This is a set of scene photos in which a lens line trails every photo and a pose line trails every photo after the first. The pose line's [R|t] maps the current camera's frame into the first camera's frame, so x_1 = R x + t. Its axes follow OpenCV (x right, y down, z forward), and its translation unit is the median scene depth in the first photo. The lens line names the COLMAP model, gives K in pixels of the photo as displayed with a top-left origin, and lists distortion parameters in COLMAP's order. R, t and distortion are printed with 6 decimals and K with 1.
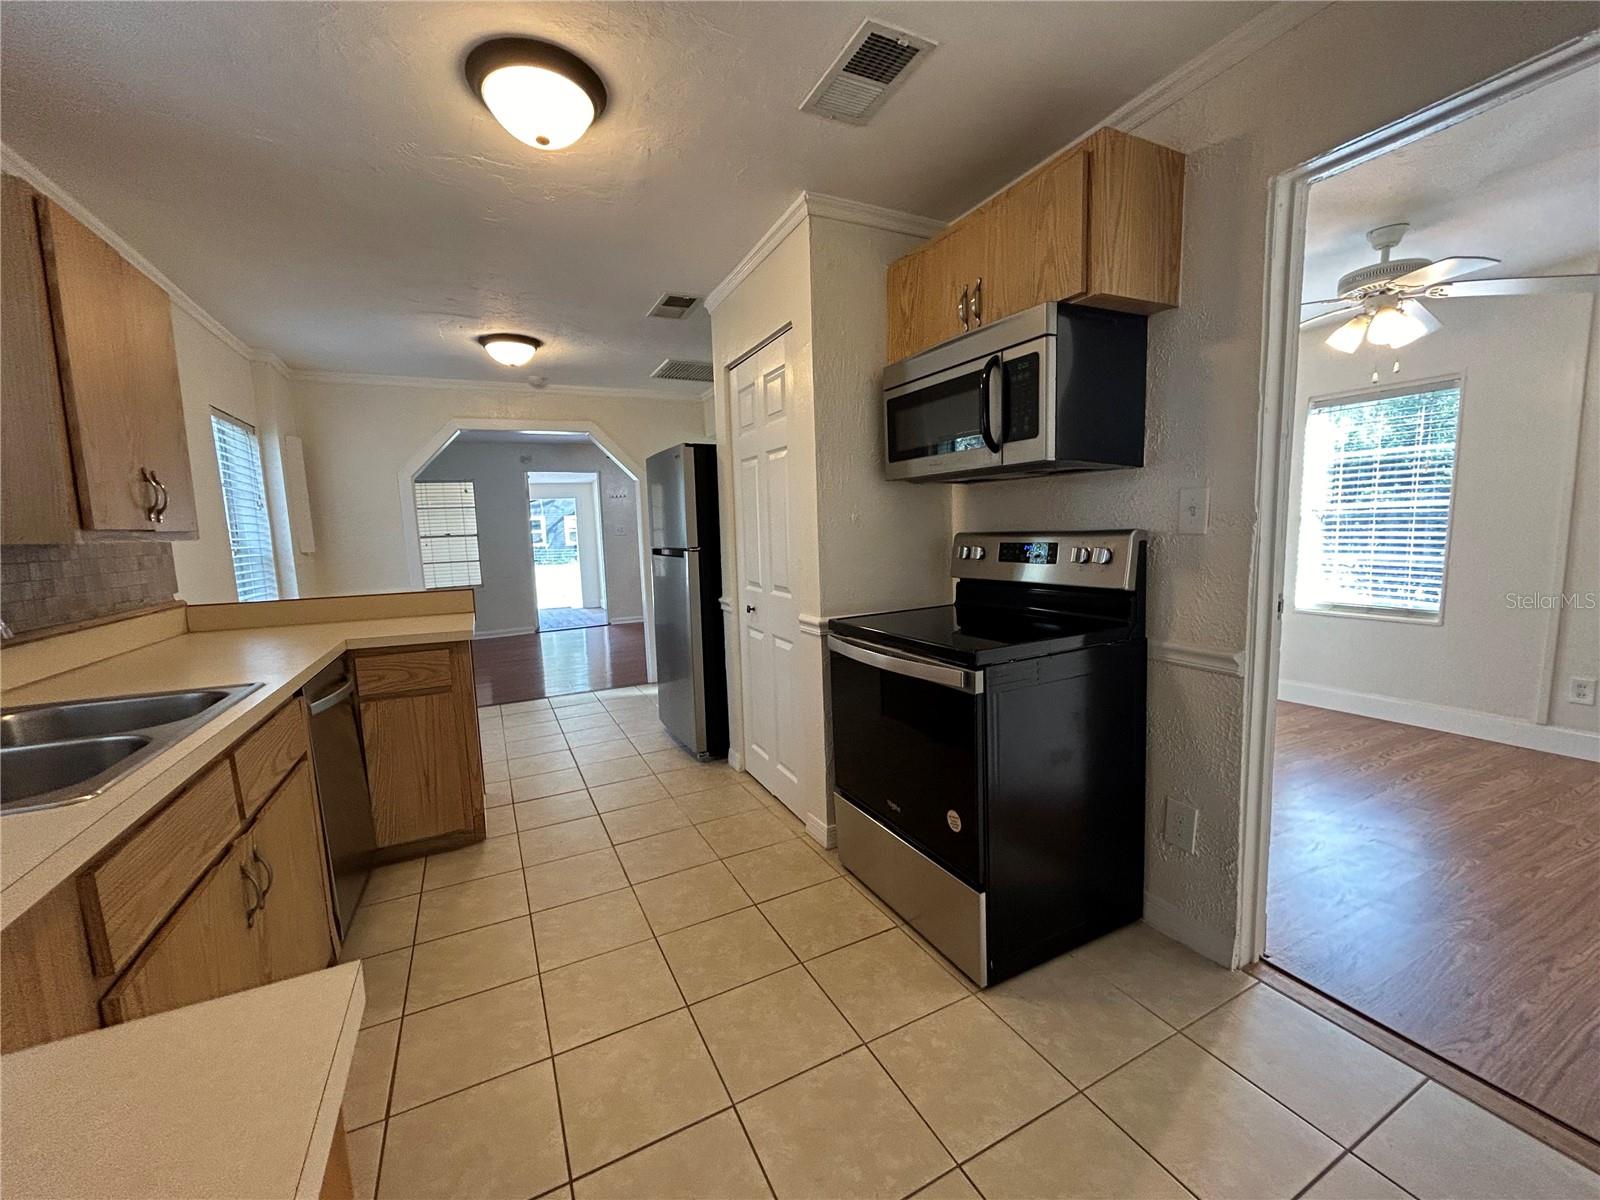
lens RADIAL K [[646.6, 0, 796.9], [0, 646.6, 603.4], [0, 0, 1]] dist [-0.000807, 0.000894]
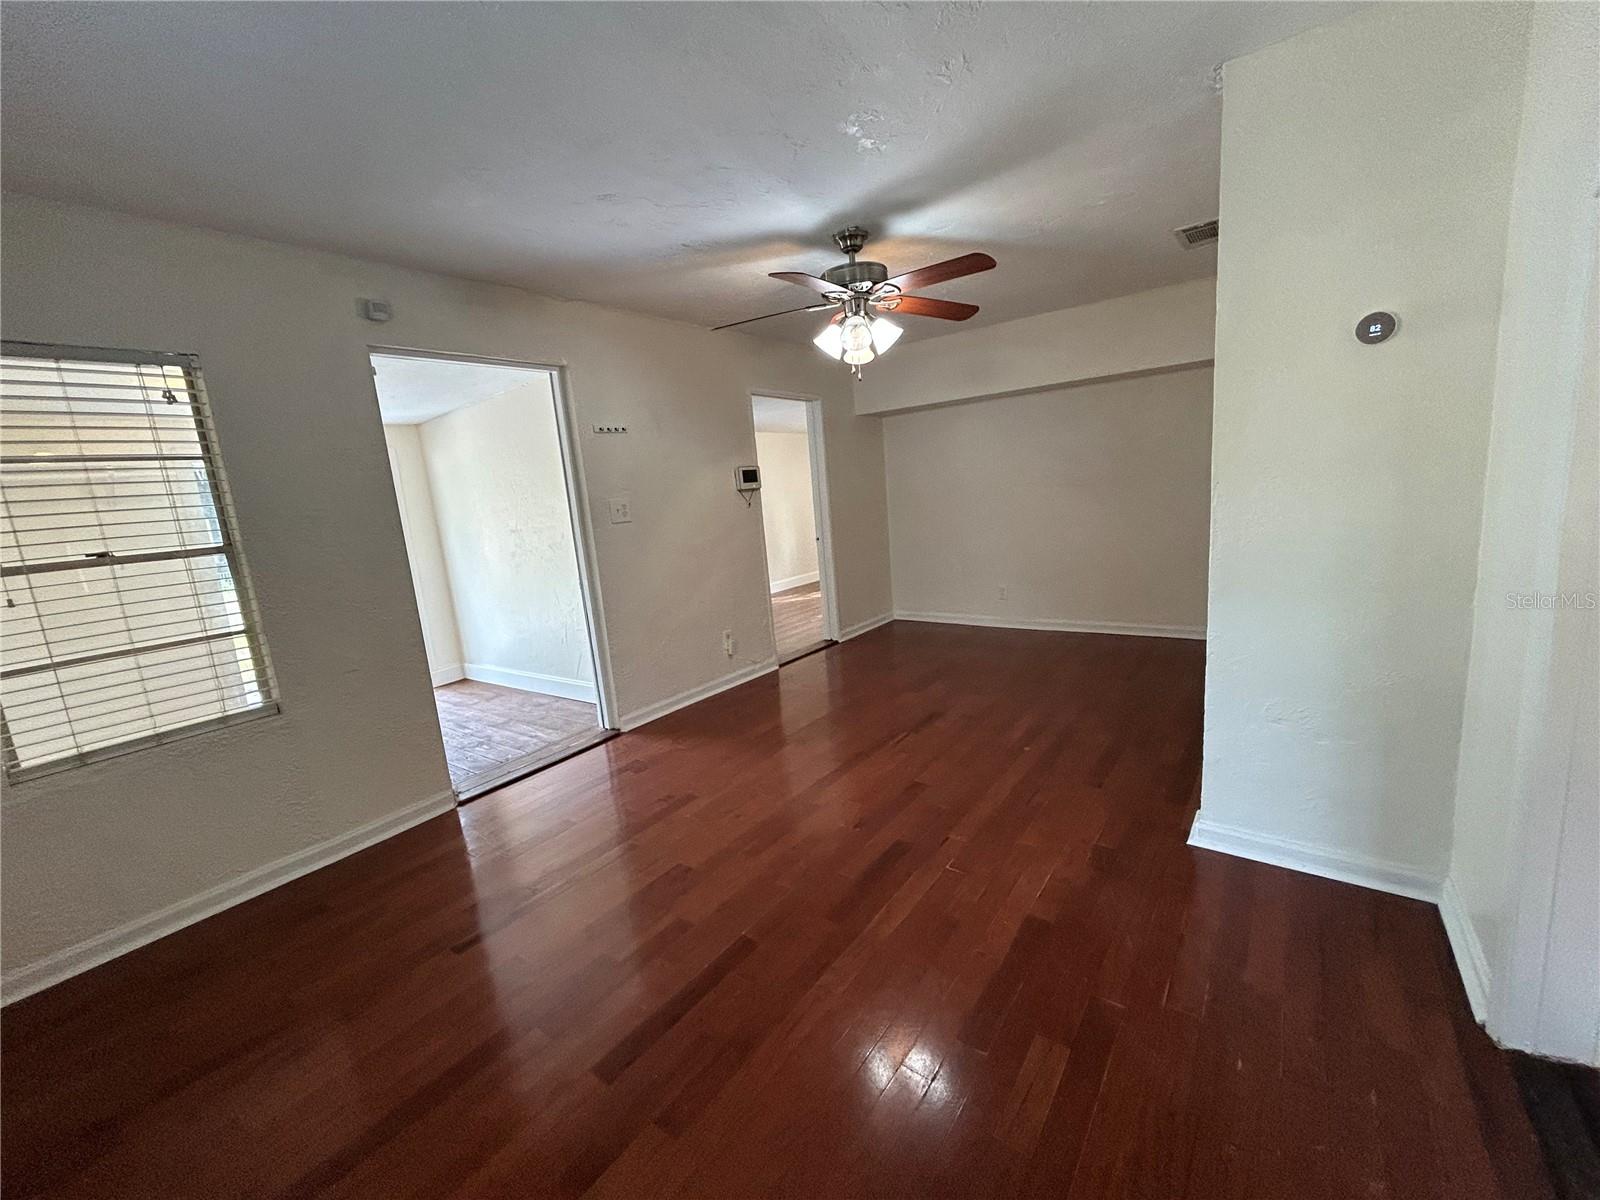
lens RADIAL K [[643.7, 0, 798.1], [0, 643.7, 601.5], [0, 0, 1]] dist [-0.000704, 0.000399]
pose [[0.892563, -0.122255, 0.434034, -1.344815], [0.112131, 0.992486, 0.048966, -0.228481], [-0.436759, 0.004964, 0.899565, 2.119497]]
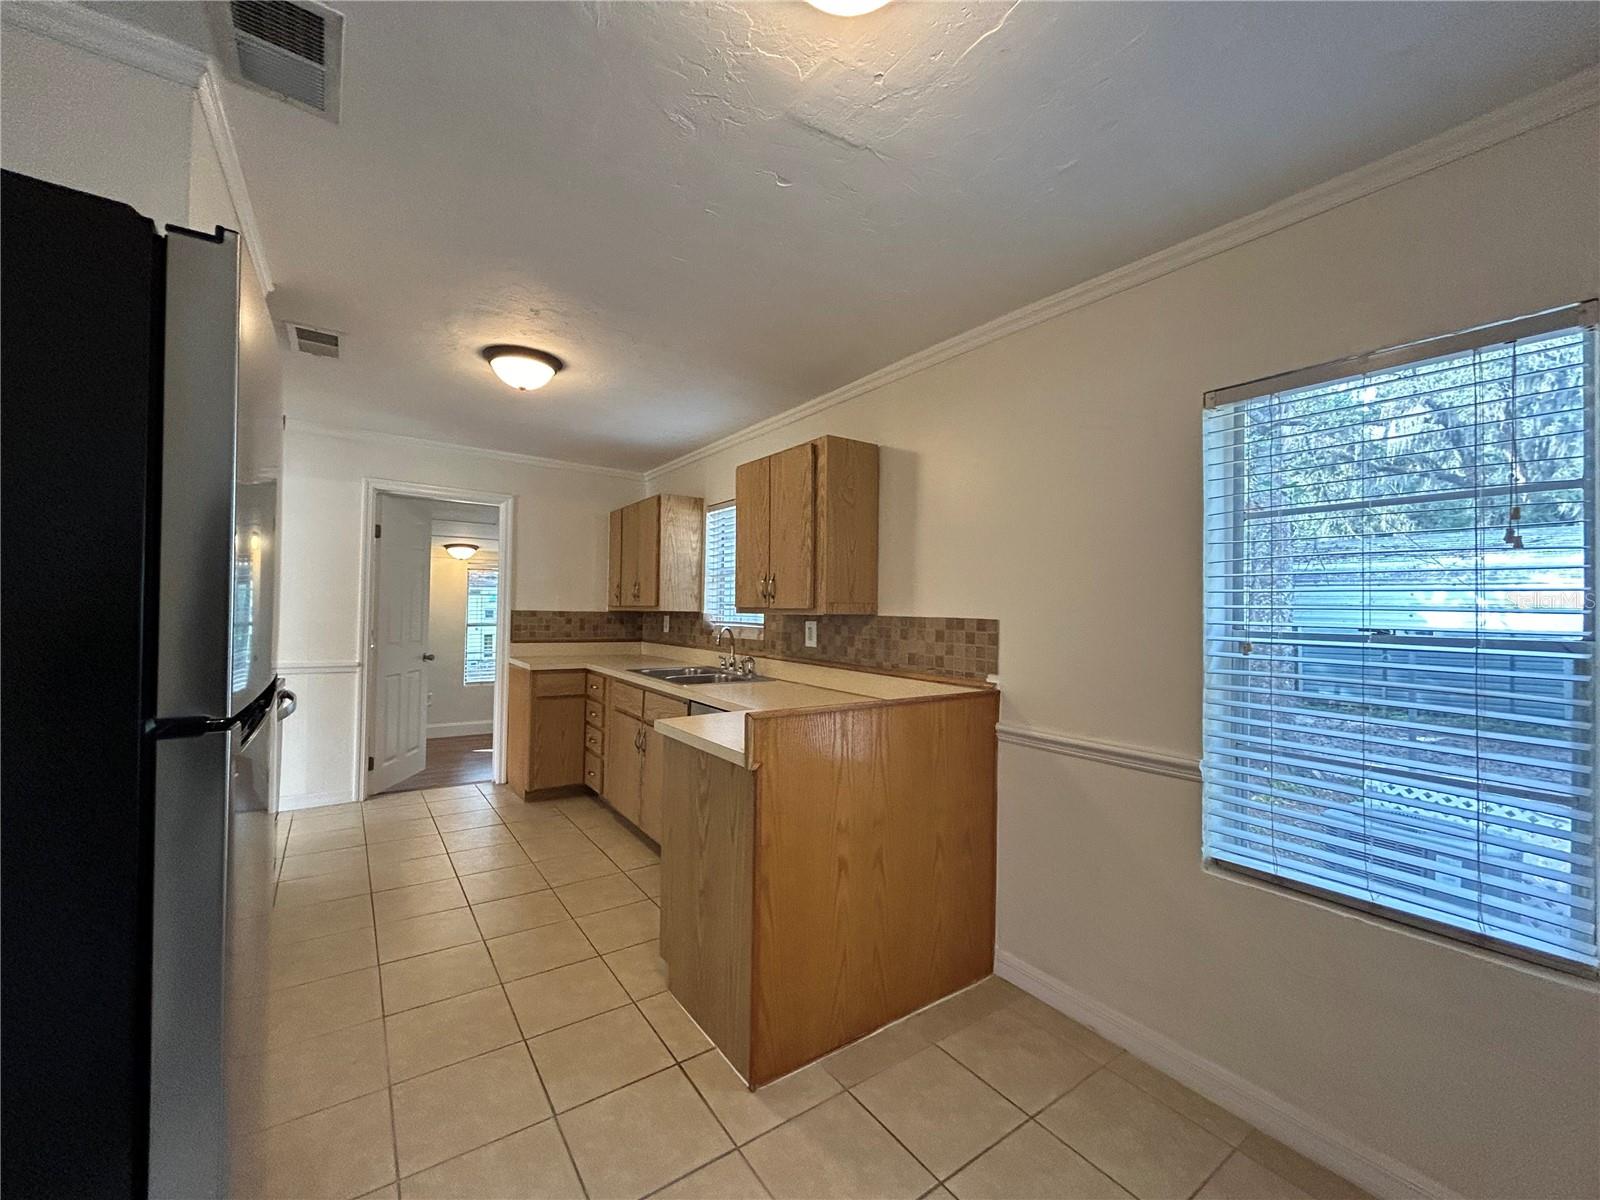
lens RADIAL K [[638.4, 0, 799.9], [0, 638.4, 601.5], [0, 0, 1]] dist [0.000022, 0.000151]
pose [[-0.987617, 0.008720, -0.156641, -0.607799], [-0.008499, 0.994014, 0.108923, -0.238722], [0.156653, 0.108905, -0.981631, 2.033638]]
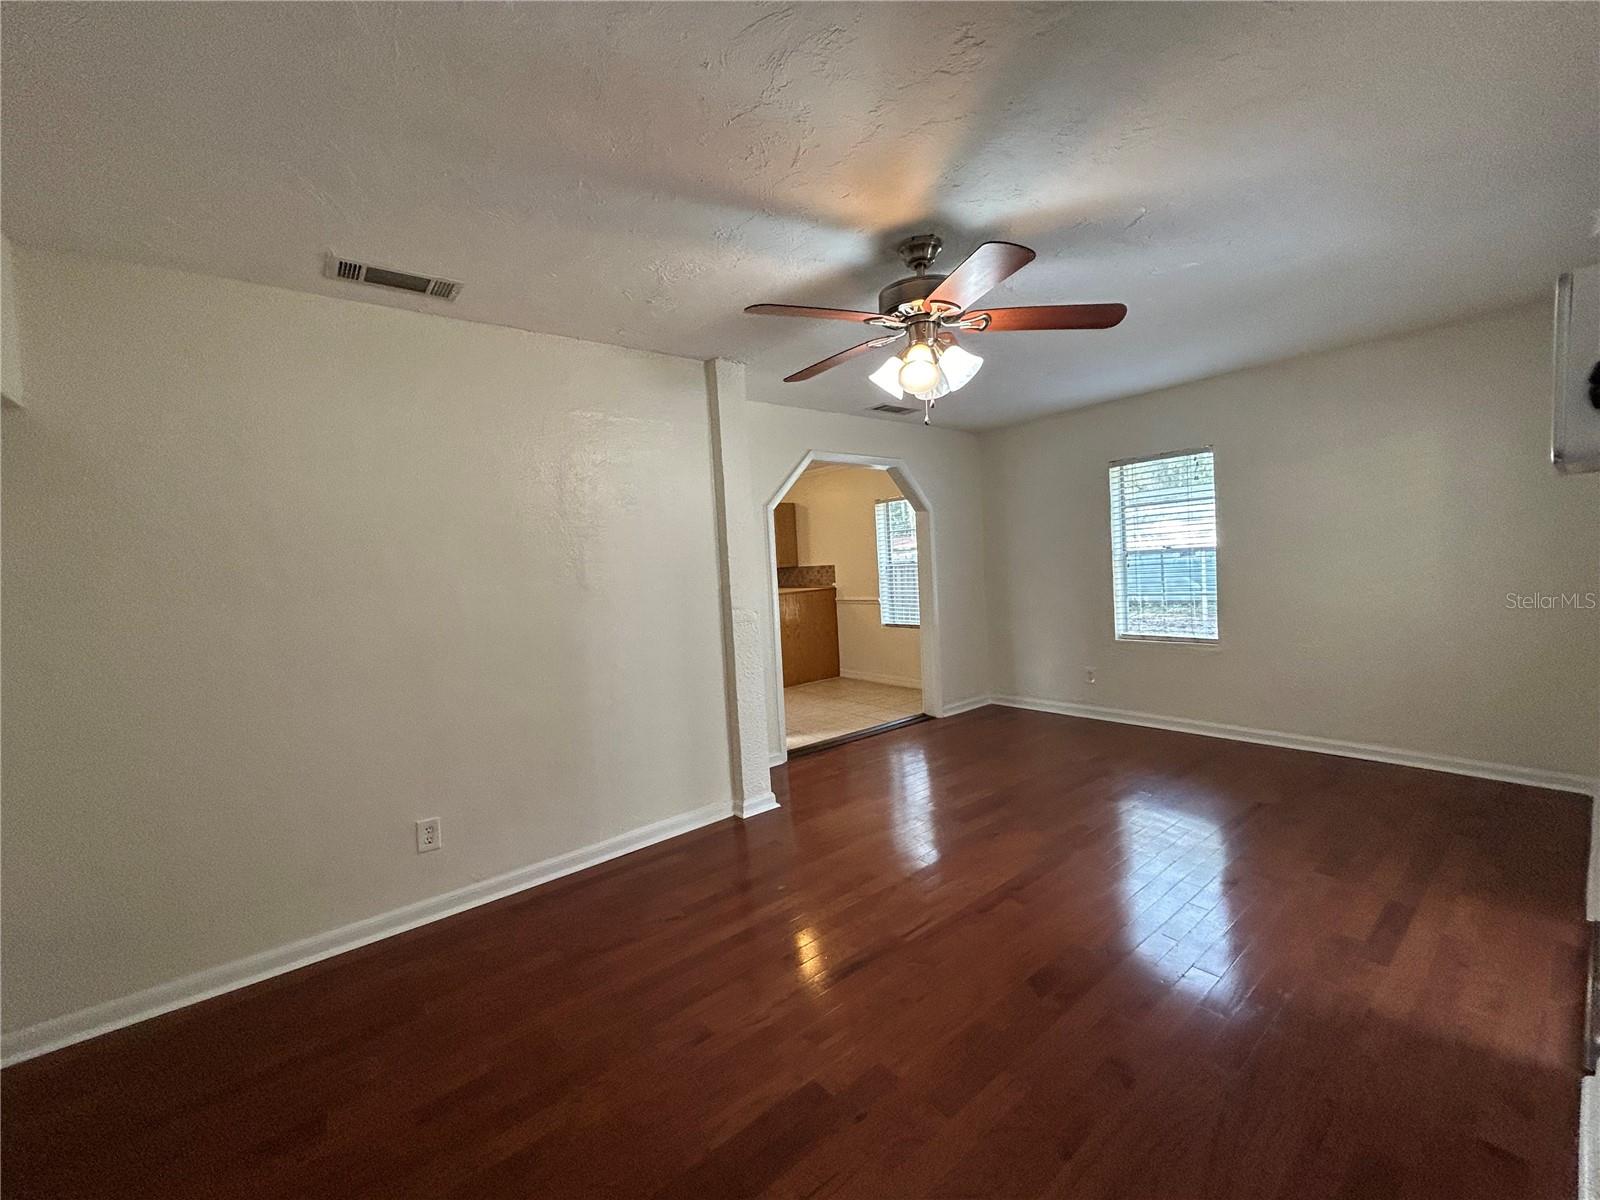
lens RADIAL K [[638.4, 0, 799.9], [0, 638.4, 601.5], [0, 0, 1]] dist [0.000022, 0.000151]
pose [[-0.972819, 0.098781, -0.209440, -0.238547], [0.060794, 0.981672, 0.180620, -0.500934], [0.223443, 0.162978, -0.960995, 4.085520]]
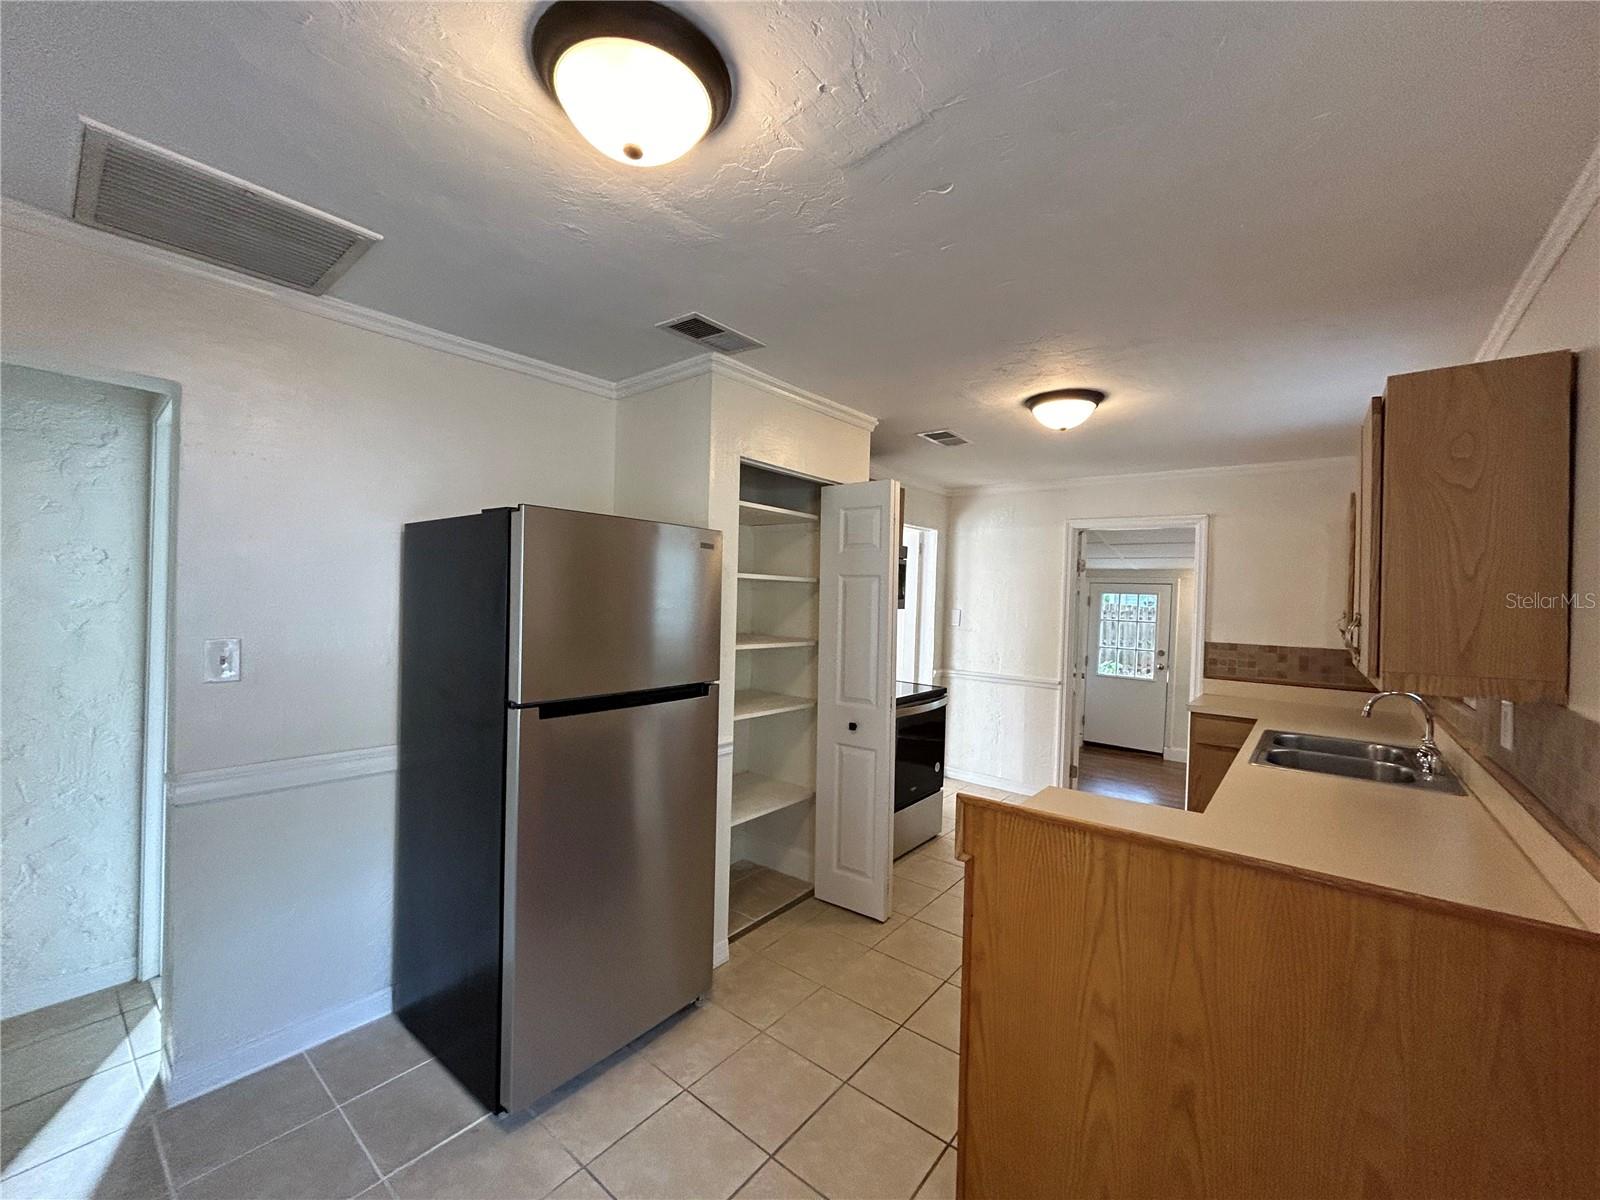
lens RADIAL K [[643.2, 0, 797.4], [0, 643.2, 602.6], [0, 0, 1]] dist [-0.000721, 0.000032]
pose [[-0.417874, 0.012525, 0.908419, -1.186423], [0.094394, 0.995092, 0.029701, -0.257759], [-0.903588, 0.098161, -0.417006, 1.719782]]
